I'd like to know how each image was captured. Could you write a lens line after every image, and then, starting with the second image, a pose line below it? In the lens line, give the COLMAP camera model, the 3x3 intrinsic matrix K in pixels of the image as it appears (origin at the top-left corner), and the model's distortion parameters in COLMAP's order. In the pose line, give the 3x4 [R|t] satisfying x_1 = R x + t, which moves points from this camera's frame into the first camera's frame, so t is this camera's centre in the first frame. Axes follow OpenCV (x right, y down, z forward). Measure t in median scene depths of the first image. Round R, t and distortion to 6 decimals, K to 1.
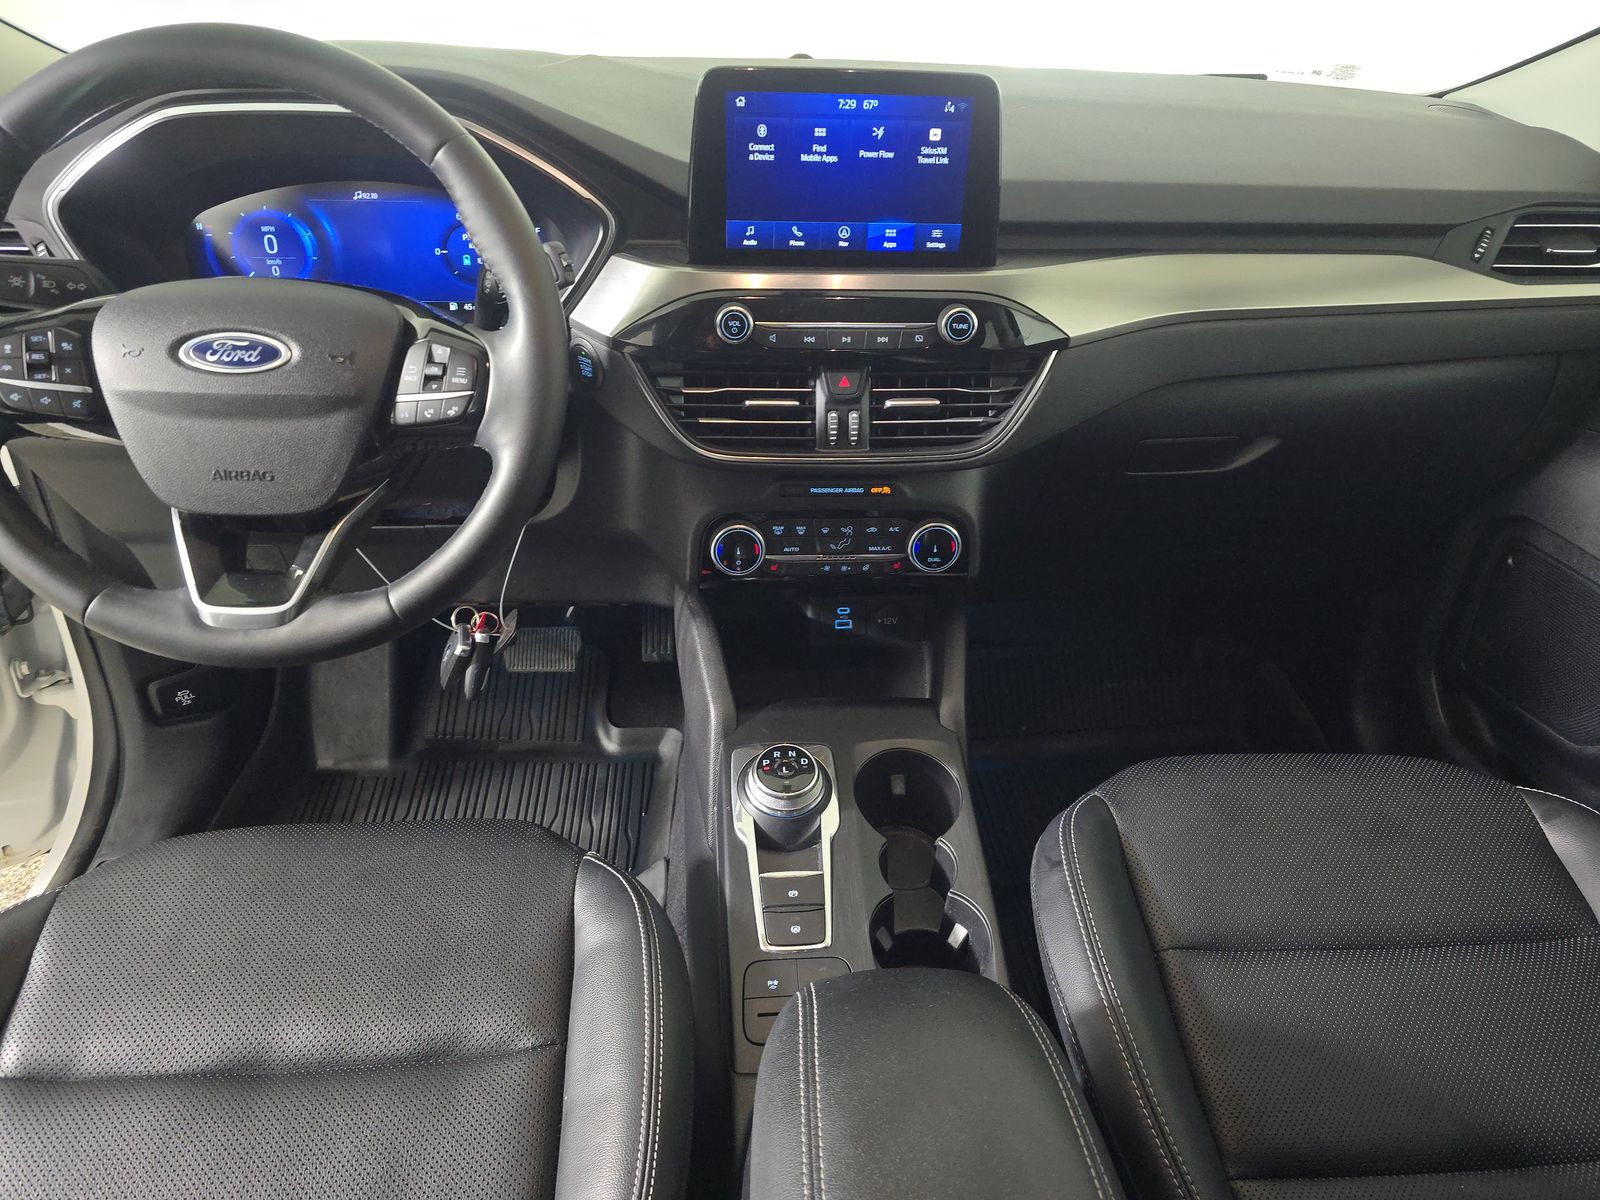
lens RADIAL K [[1080.8, 0, 800.0], [0, 1080.8, 600.0], [0, 0, 1]] dist [0.046197, -0.041288]
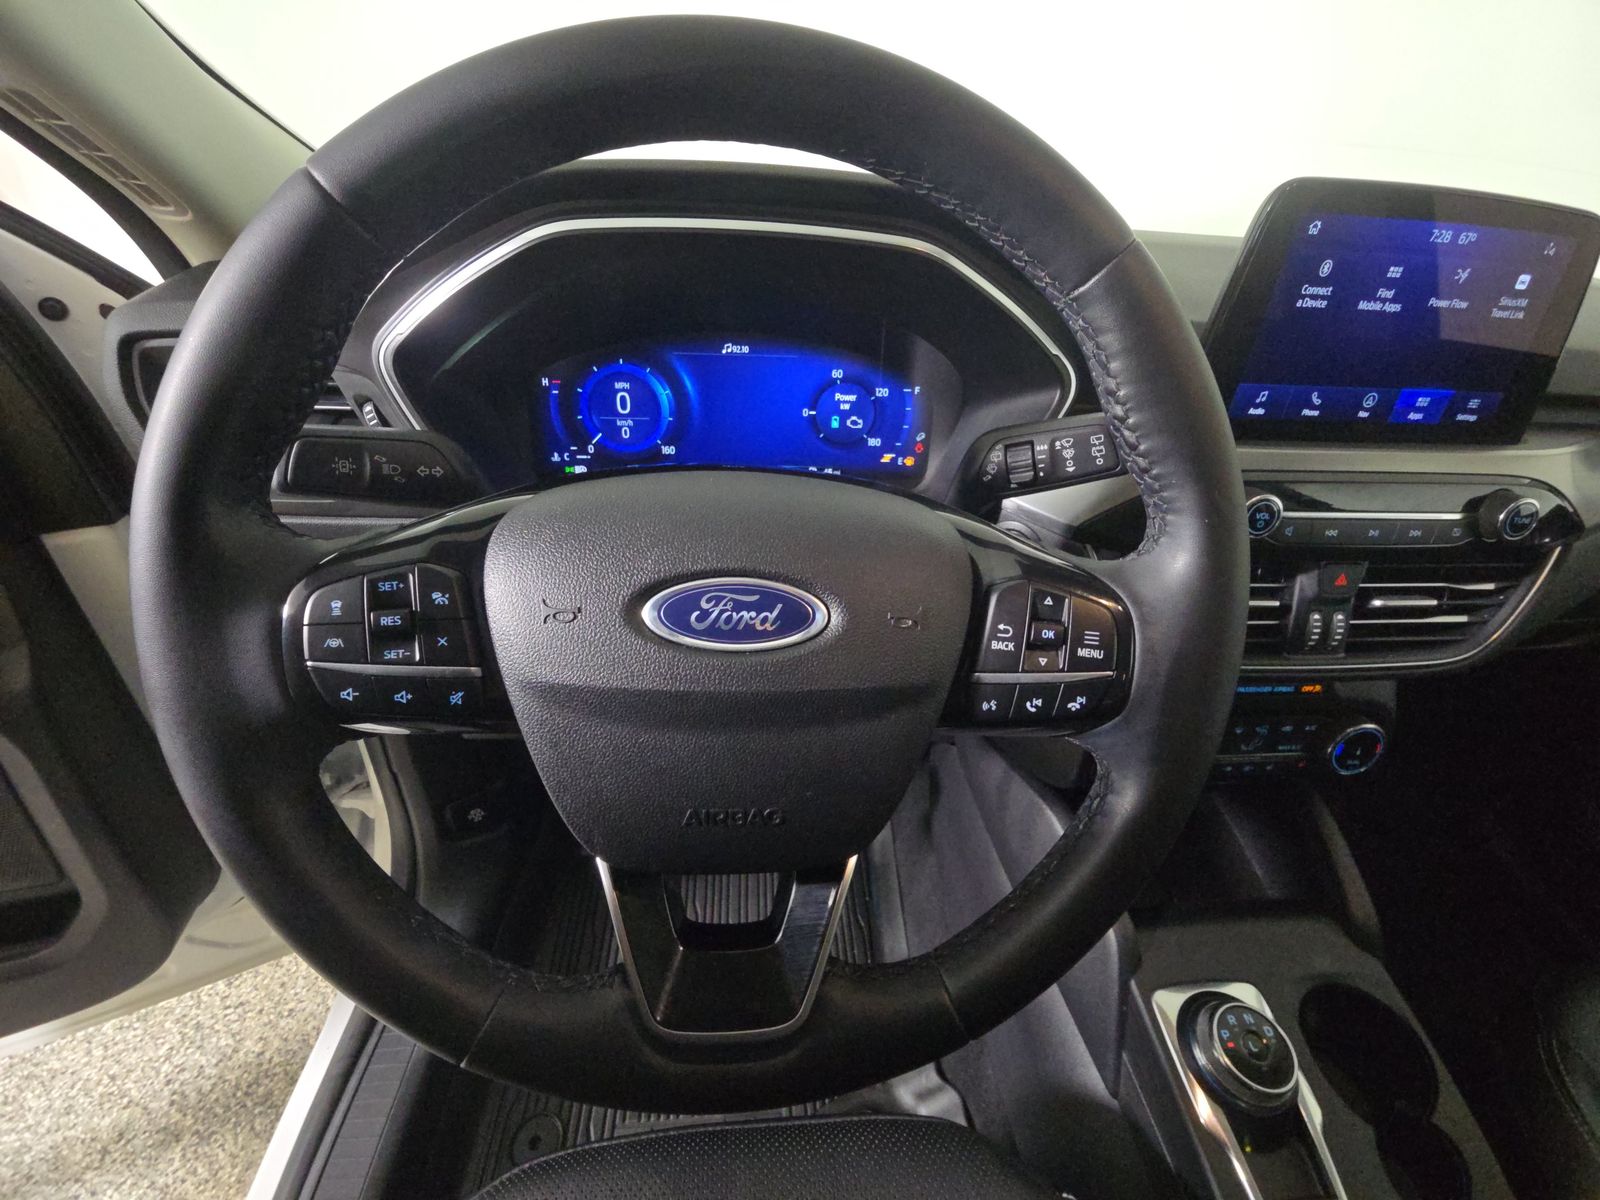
lens RADIAL K [[657.4, 0, 796.8], [0, 657.4, 600.3], [0, 0, 1]] dist [0.015173, -0.011776]
pose [[0.999858, 0.011286, 0.012550, -0.391637], [-0.011240, 0.999930, -0.003712, -0.186015], [-0.012591, 0.003570, 0.999914, 0.523719]]
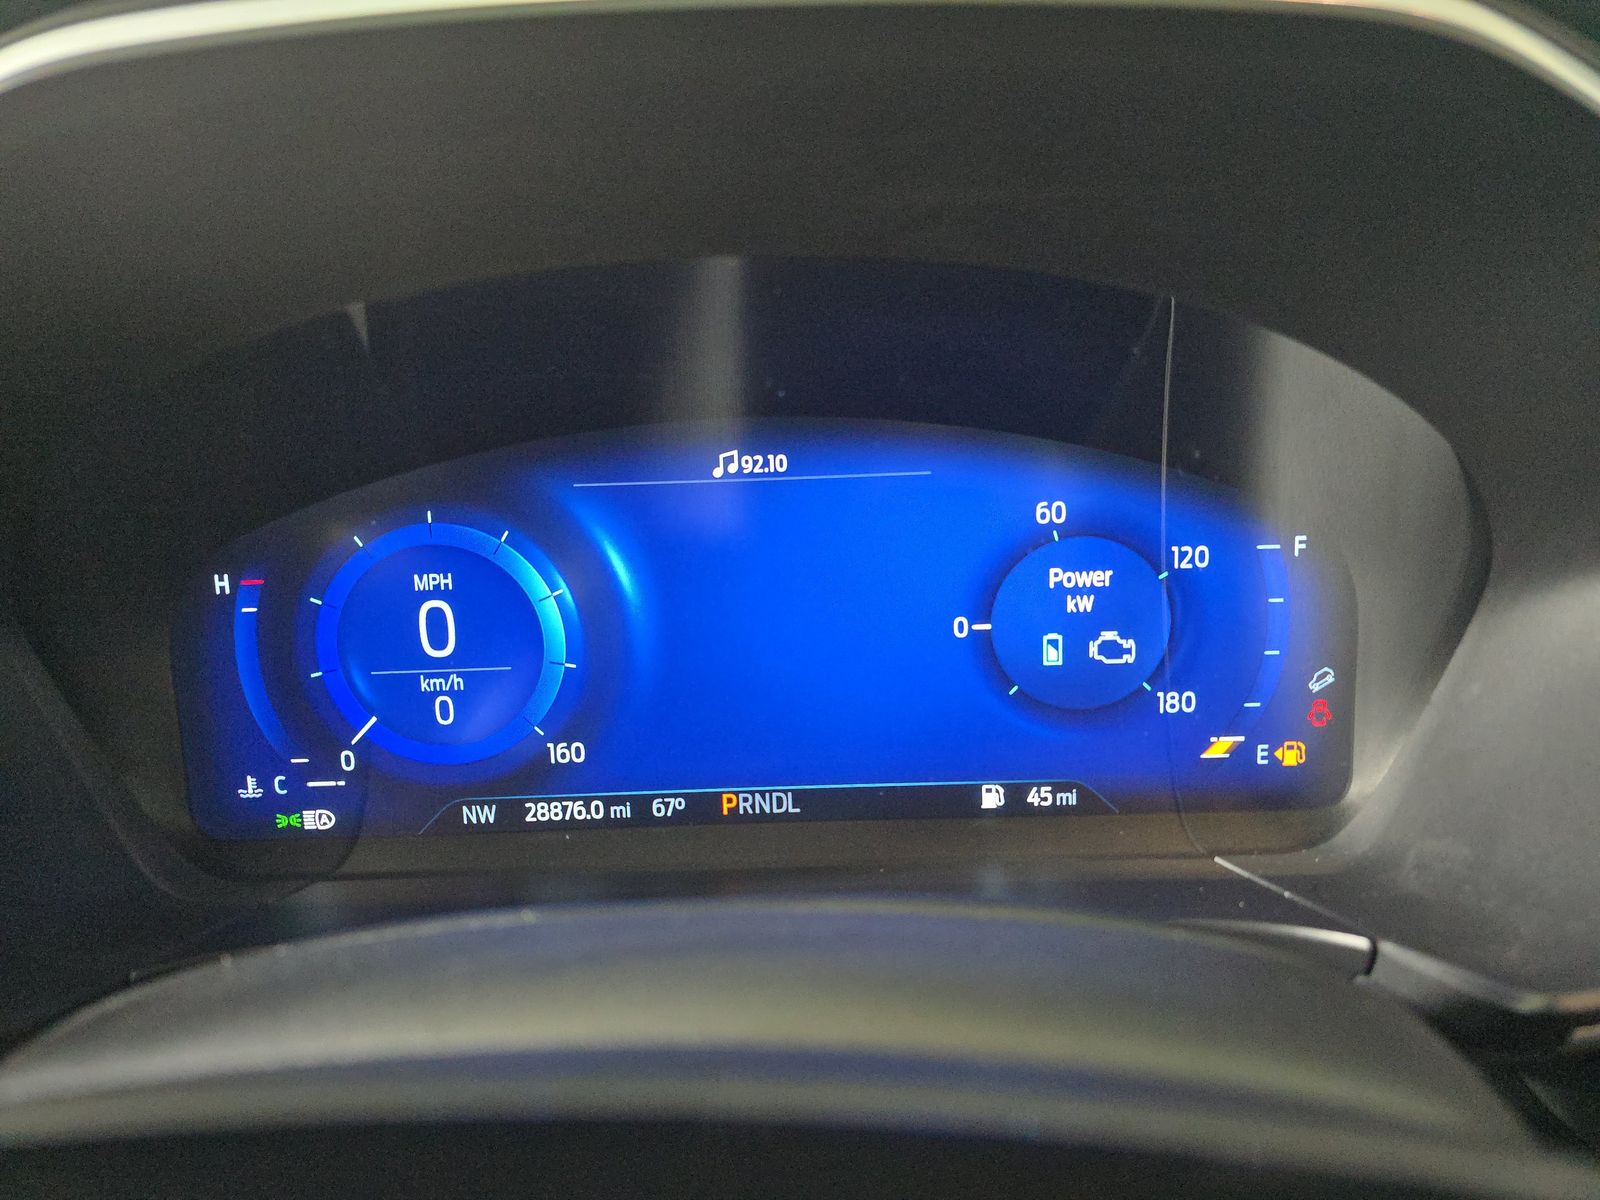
lens RADIAL K [[1080.8, 0, 800.0], [0, 1080.8, 600.0], [0, 0, 1]] dist [0.046197, -0.041288]
pose [[0.994227, -0.040128, -0.099514, -0.394063], [0.008948, 0.955214, -0.295781, -0.270939], [0.106926, 0.293183, 0.950058, 0.803641]]
